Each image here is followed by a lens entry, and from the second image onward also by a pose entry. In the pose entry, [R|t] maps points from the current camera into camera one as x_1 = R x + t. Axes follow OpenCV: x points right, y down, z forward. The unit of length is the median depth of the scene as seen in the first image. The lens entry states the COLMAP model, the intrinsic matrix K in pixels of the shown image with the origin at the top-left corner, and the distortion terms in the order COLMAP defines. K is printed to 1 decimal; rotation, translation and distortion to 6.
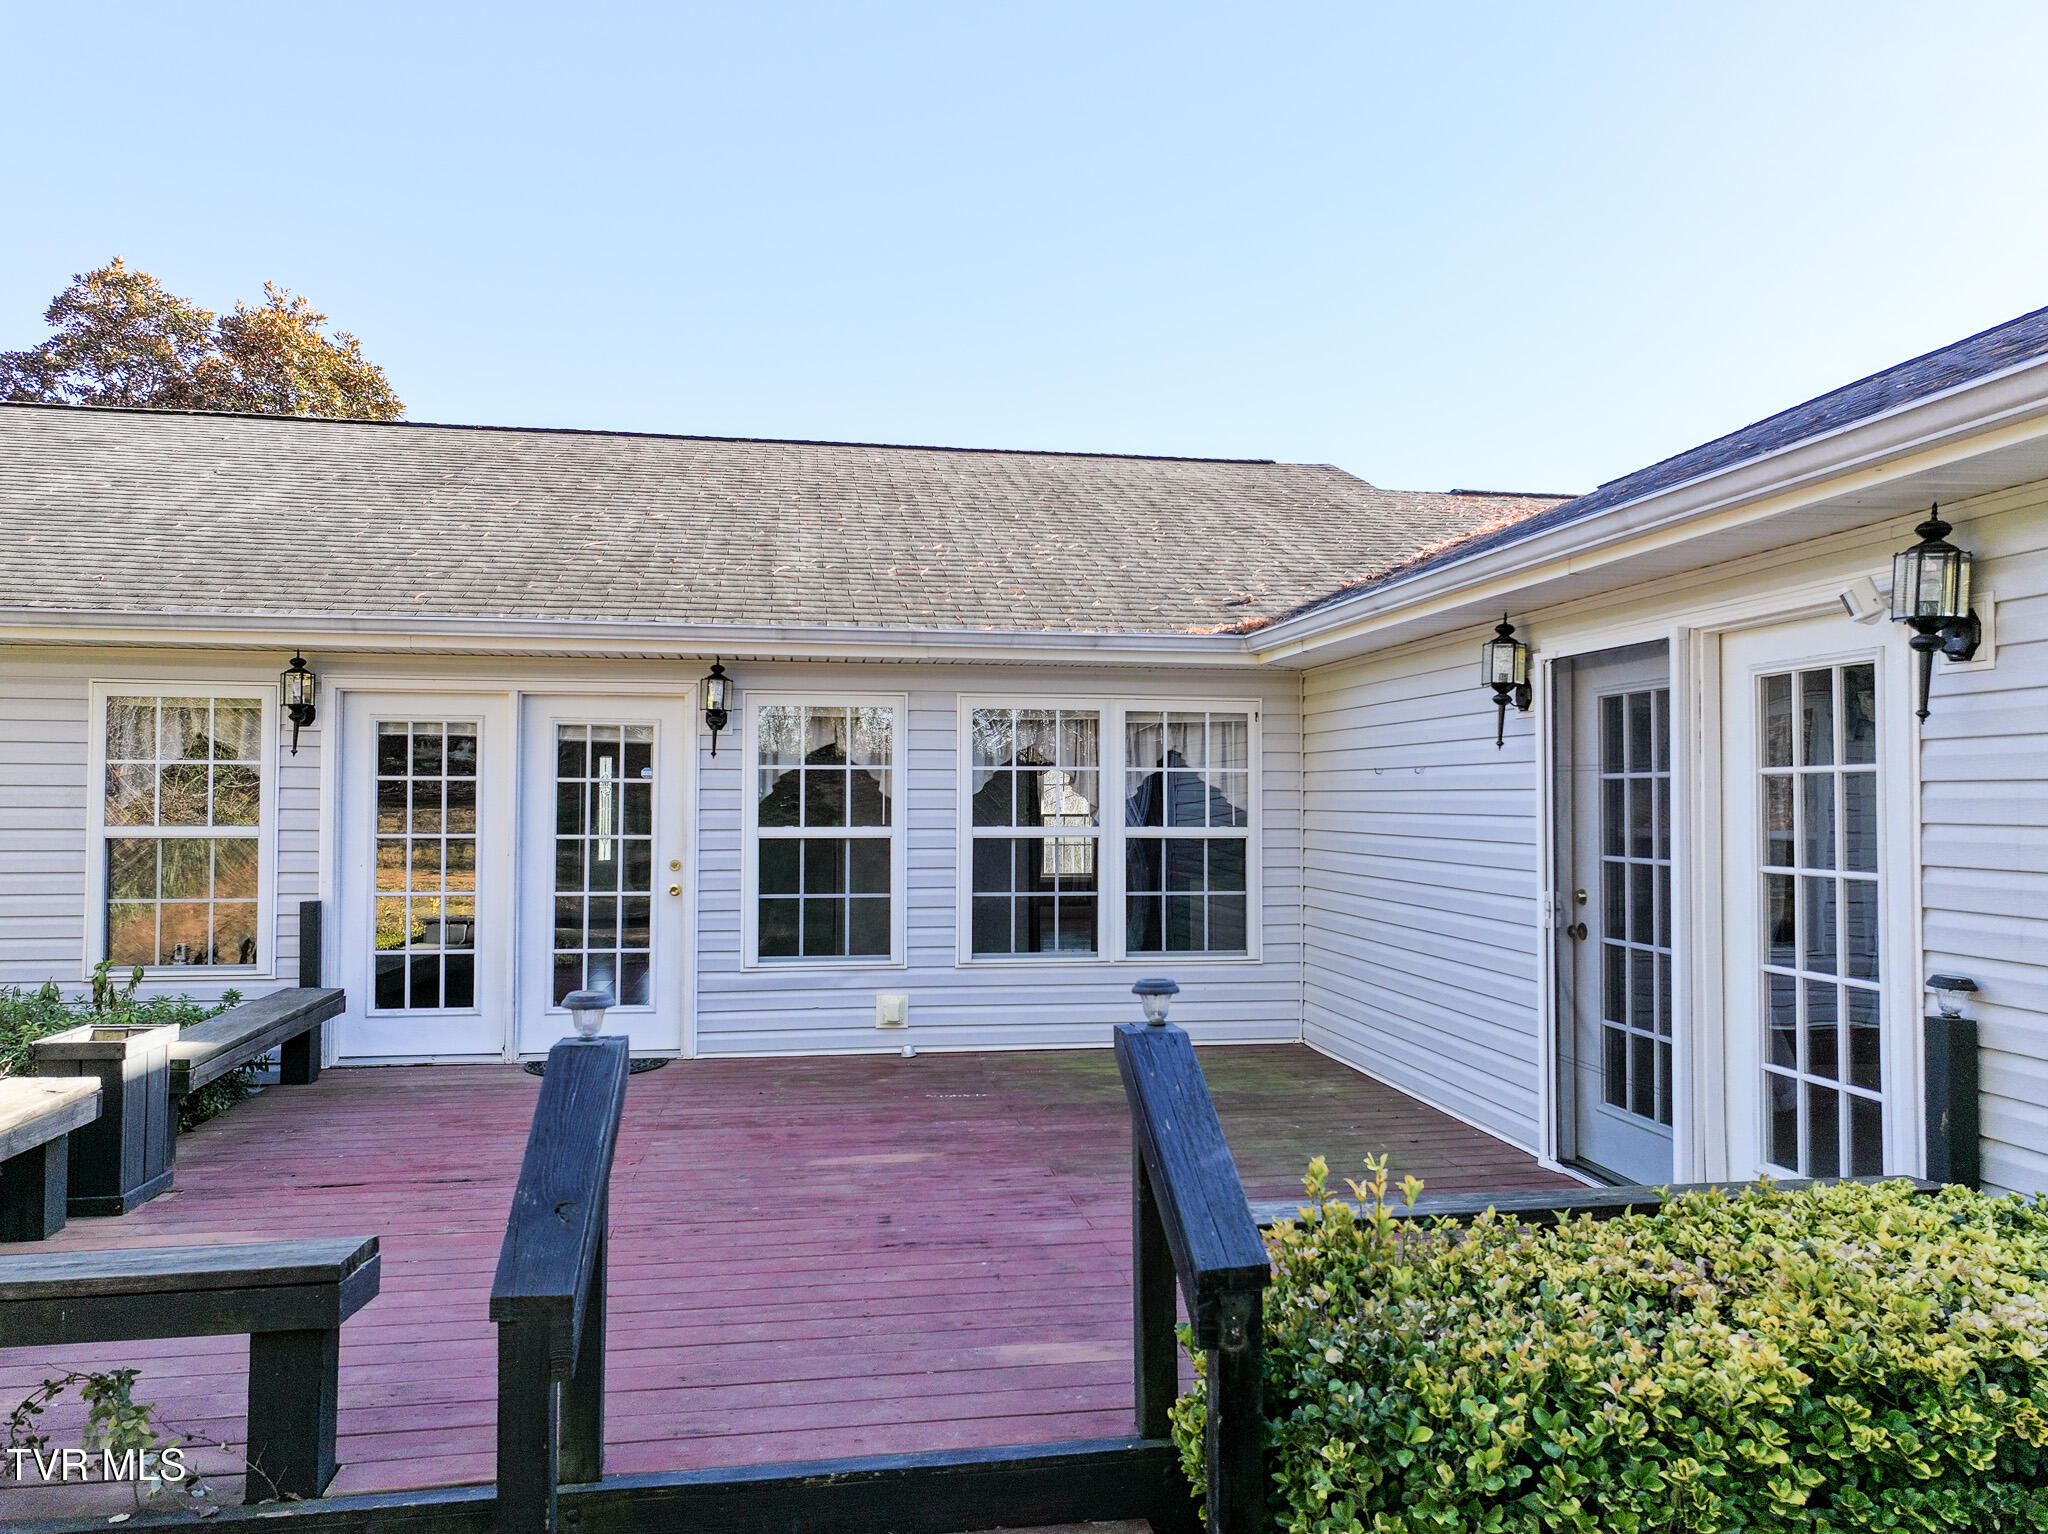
lens RADIAL K [[1439.5, 0, 1021.2], [0, 1439.5, 770.2], [0, 0, 1]] dist [-0.002651, 0.012463]
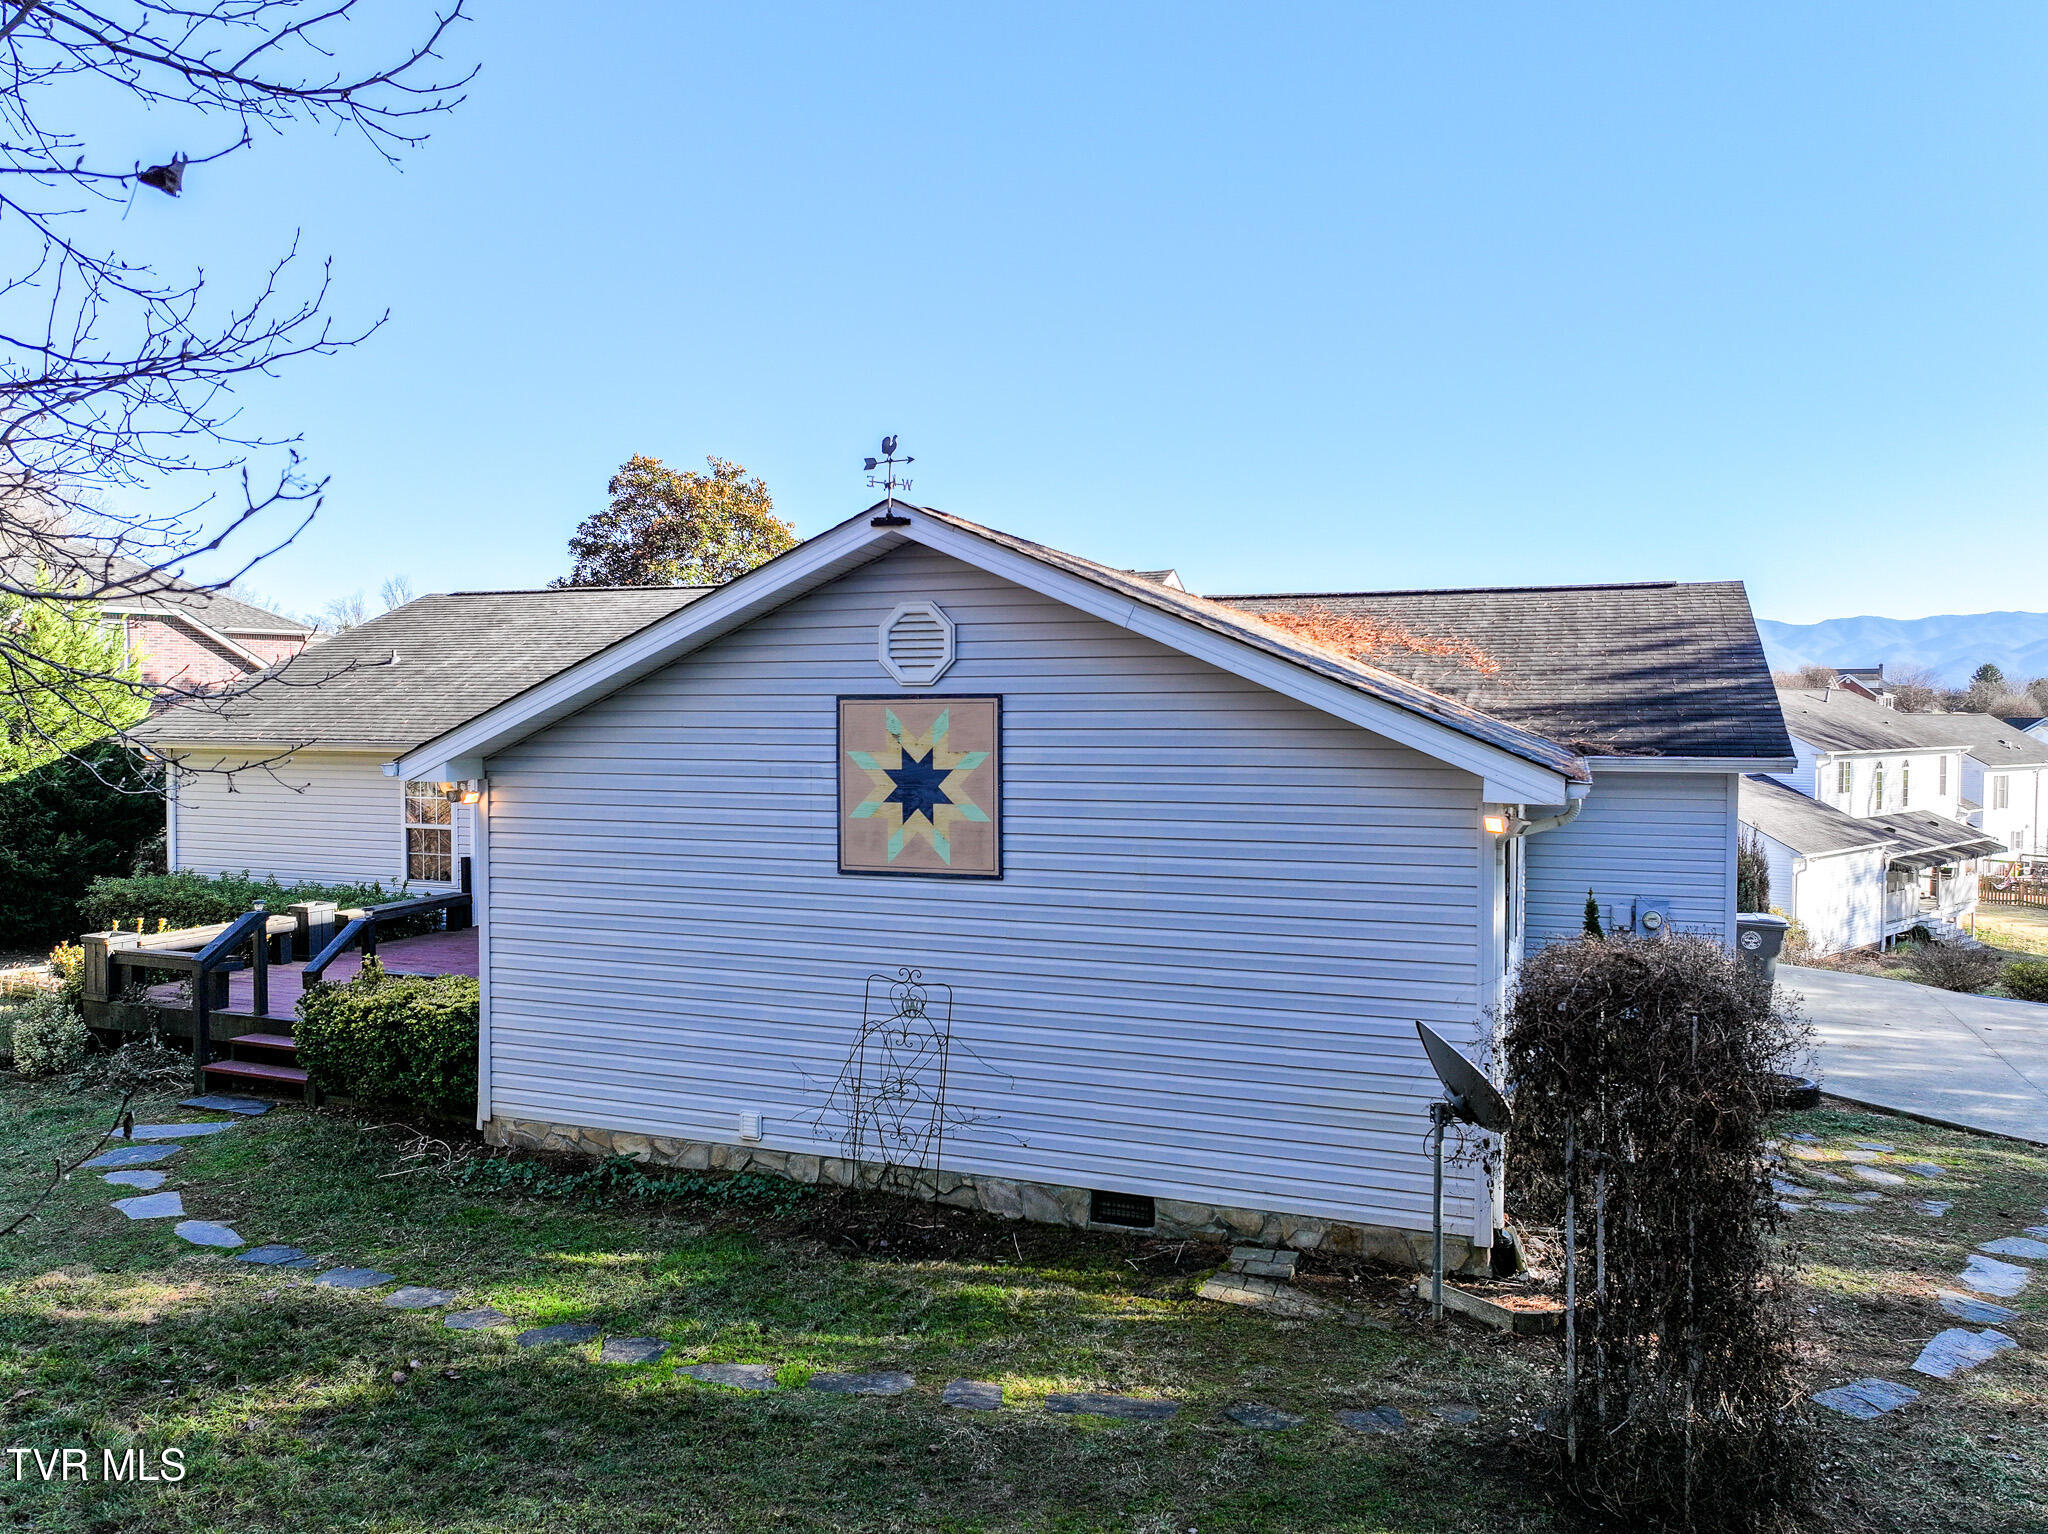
lens RADIAL K [[1439.5, 0, 1026.1], [0, 1439.5, 762.4], [0, 0, 1]] dist [-0.002651, 0.012463]
pose [[0.865331, 0.015249, -0.500969, 1.529022], [0.010315, 0.998784, 0.048218, -0.174316], [0.501094, -0.046892, 0.864121, -0.604983]]
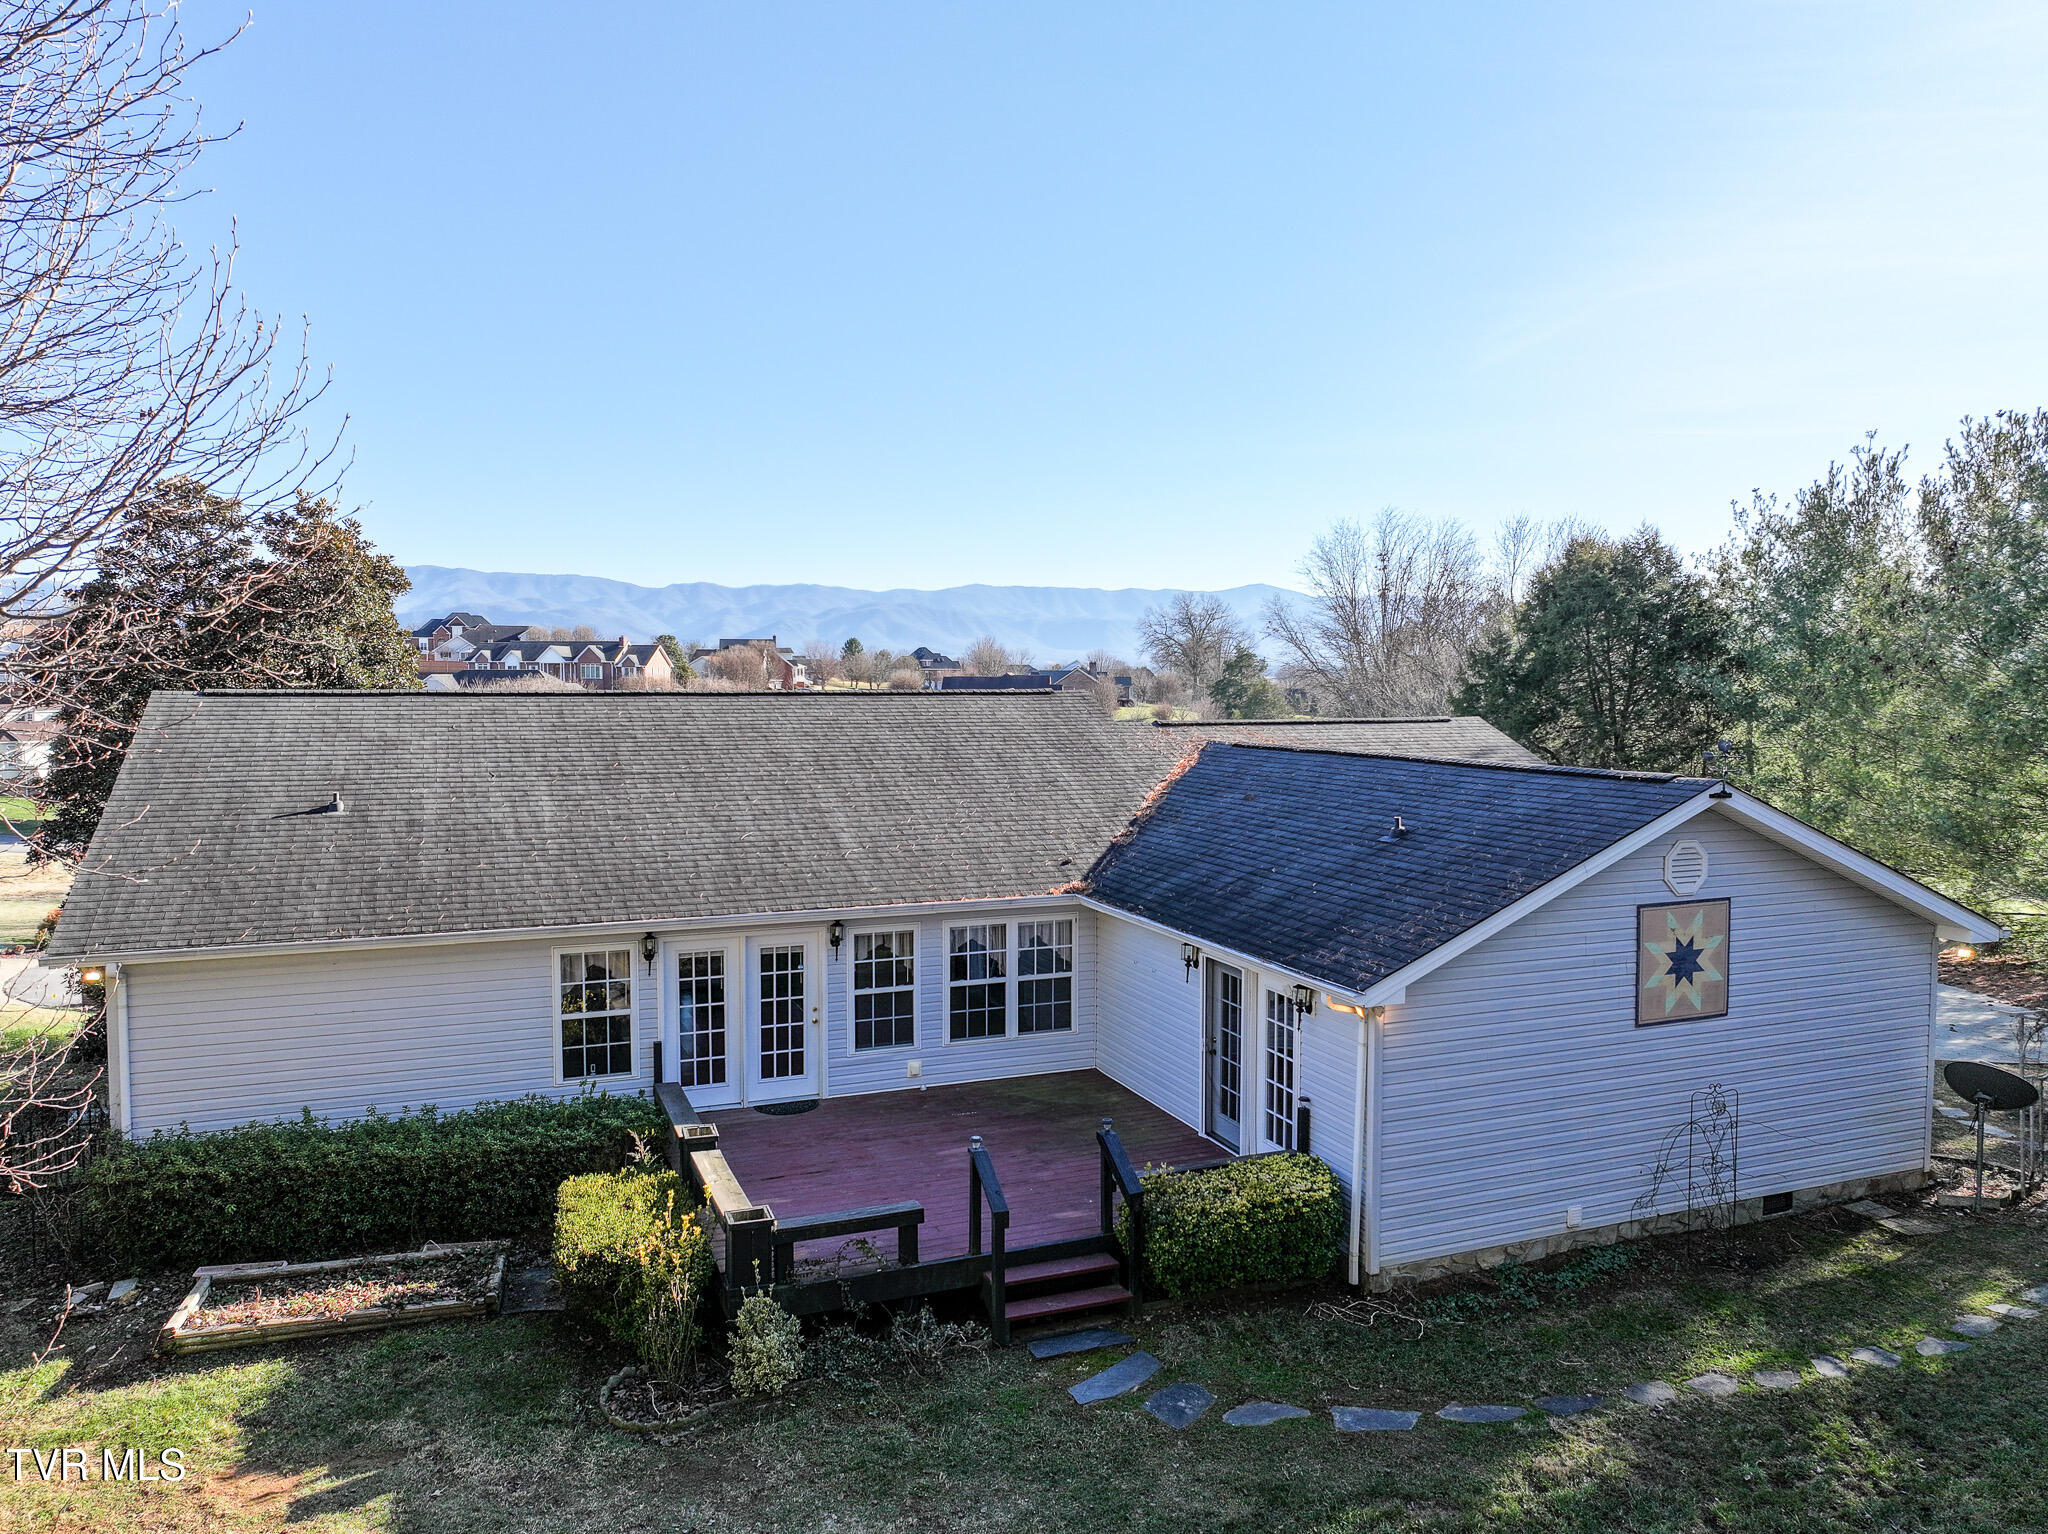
lens RADIAL K [[1439.5, 0, 1021.8], [0, 1439.5, 776.5], [0, 0, 1]] dist [-0.002651, 0.012463]
pose [[0.975194, -0.019575, 0.220486, -0.433540], [-0.001081, 0.995649, 0.093177, -0.509093], [-0.221351, -0.091104, 0.970929, -1.180574]]
